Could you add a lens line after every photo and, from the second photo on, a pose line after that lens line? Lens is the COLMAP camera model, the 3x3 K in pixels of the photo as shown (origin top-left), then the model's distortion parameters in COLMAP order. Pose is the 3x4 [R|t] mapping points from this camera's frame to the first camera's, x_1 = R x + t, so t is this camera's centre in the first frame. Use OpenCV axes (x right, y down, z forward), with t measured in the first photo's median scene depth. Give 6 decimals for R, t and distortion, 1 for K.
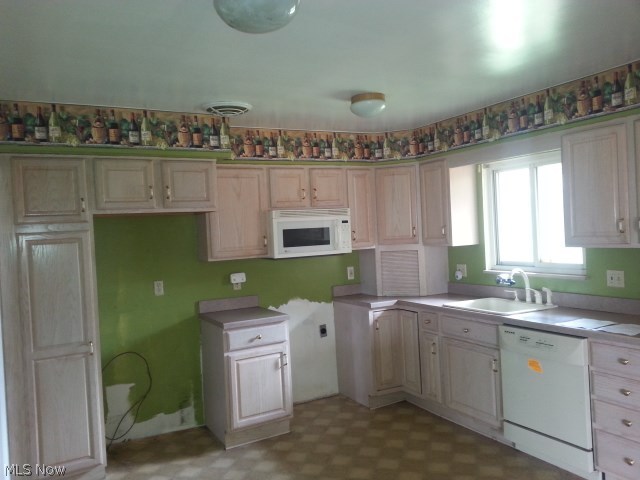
lens RADIAL K [[515.5, 0, 317.6], [0, 515.5, 239.1], [0, 0, 1]] dist [0.136641, -0.185422]
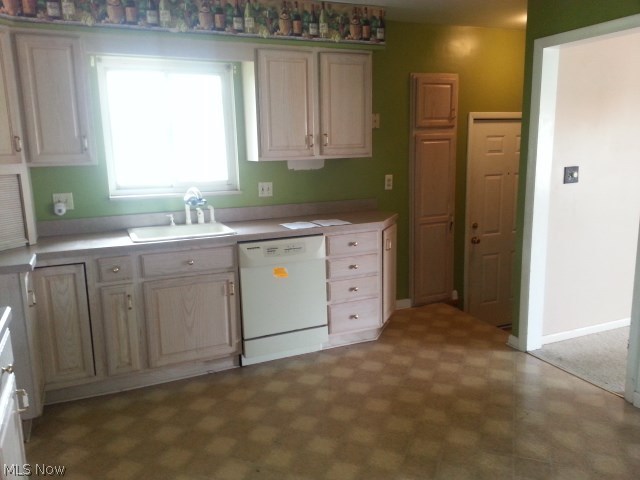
lens RADIAL K [[515.5, 0, 317.6], [0, 515.5, 239.1], [0, 0, 1]] dist [0.136641, -0.185422]
pose [[0.086866, -0.133252, 0.987268, -0.491105], [0.038226, 0.990730, 0.130356, 0.034716], [-0.995486, 0.026416, 0.091154, 0.686147]]
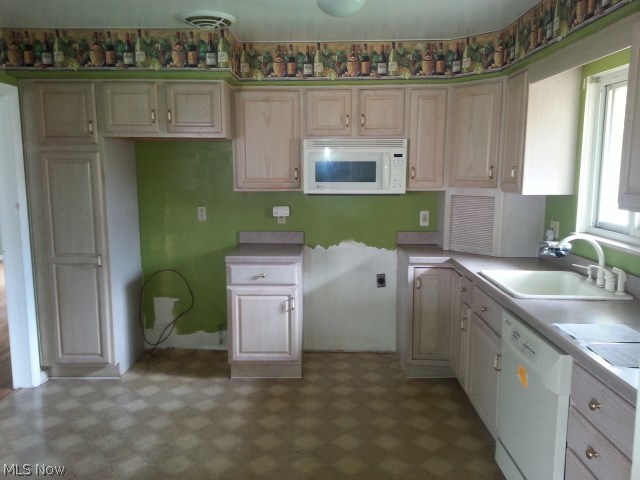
lens RADIAL K [[515.5, 0, 317.6], [0, 515.5, 239.1], [0, 0, 1]] dist [0.136641, -0.185422]
pose [[0.867167, 0.120213, -0.483292, 0.406423], [-0.053673, 0.987337, 0.149284, -0.021320], [0.495117, -0.103515, 0.862637, 0.237802]]
